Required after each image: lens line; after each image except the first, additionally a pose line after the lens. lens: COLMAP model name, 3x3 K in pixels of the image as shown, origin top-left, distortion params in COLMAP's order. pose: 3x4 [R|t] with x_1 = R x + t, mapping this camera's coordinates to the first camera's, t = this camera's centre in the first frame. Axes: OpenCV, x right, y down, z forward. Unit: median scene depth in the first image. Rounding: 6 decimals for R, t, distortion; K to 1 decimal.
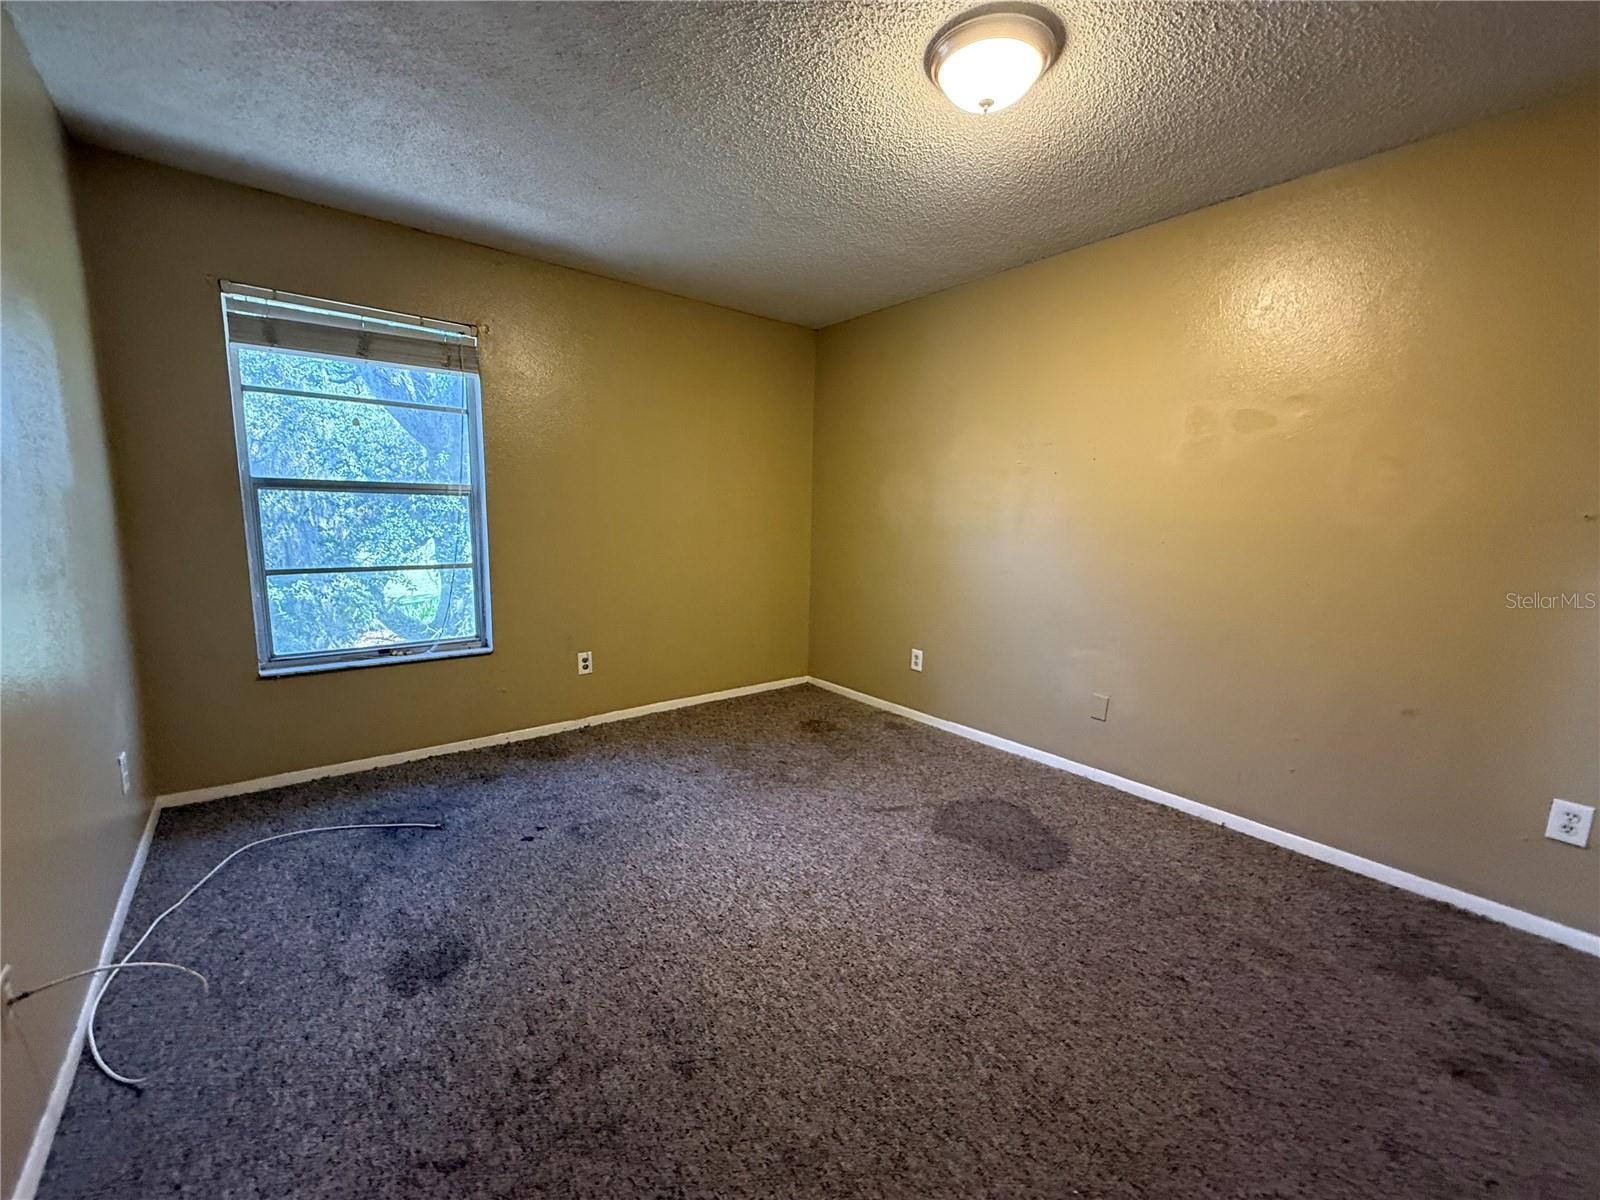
lens RADIAL K [[638.0, 0, 795.0], [0, 638.0, 600.7], [0, 0, 1]] dist [-0.001343, -0.000116]
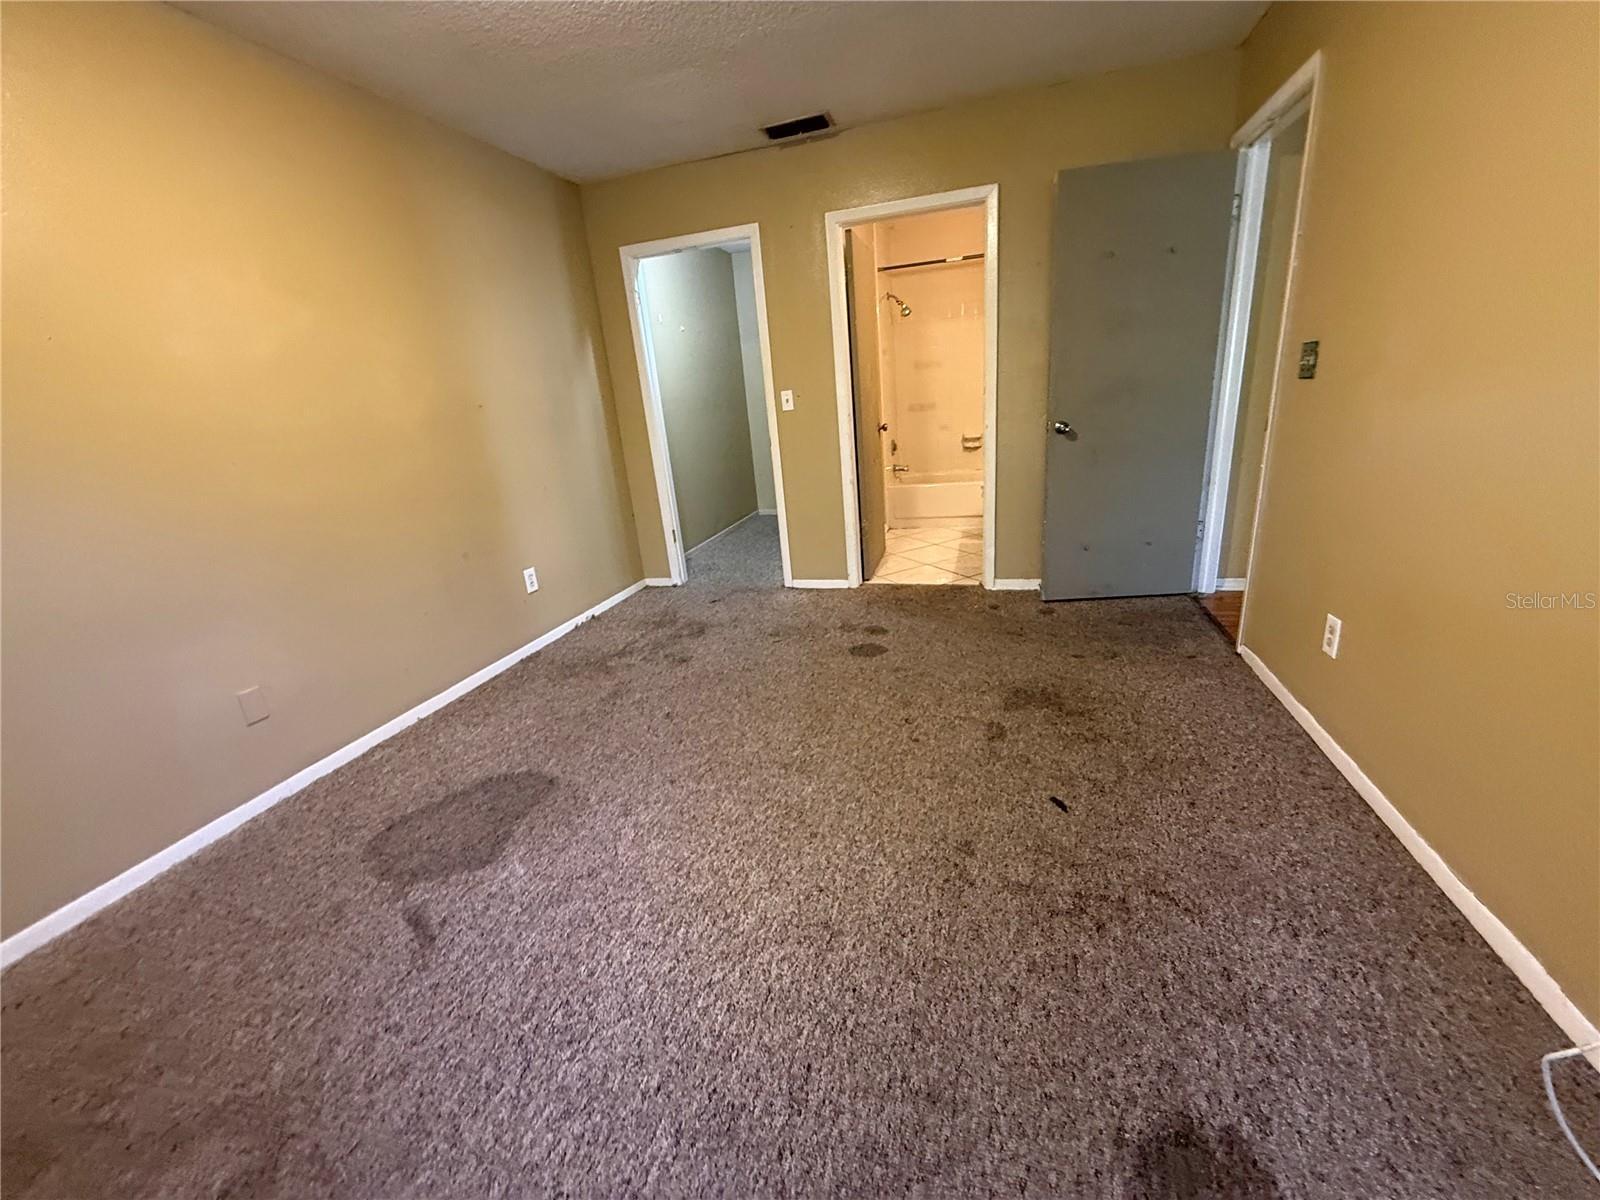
lens RADIAL K [[638.0, 0, 796.4], [0, 638.0, 597.1], [0, 0, 1]] dist [-0.001343, -0.000116]
pose [[-0.560156, -0.227567, 0.796517, -0.624294], [0.190124, 0.900543, 0.390994, -0.163930], [-0.806275, 0.370454, -0.461178, 1.212755]]
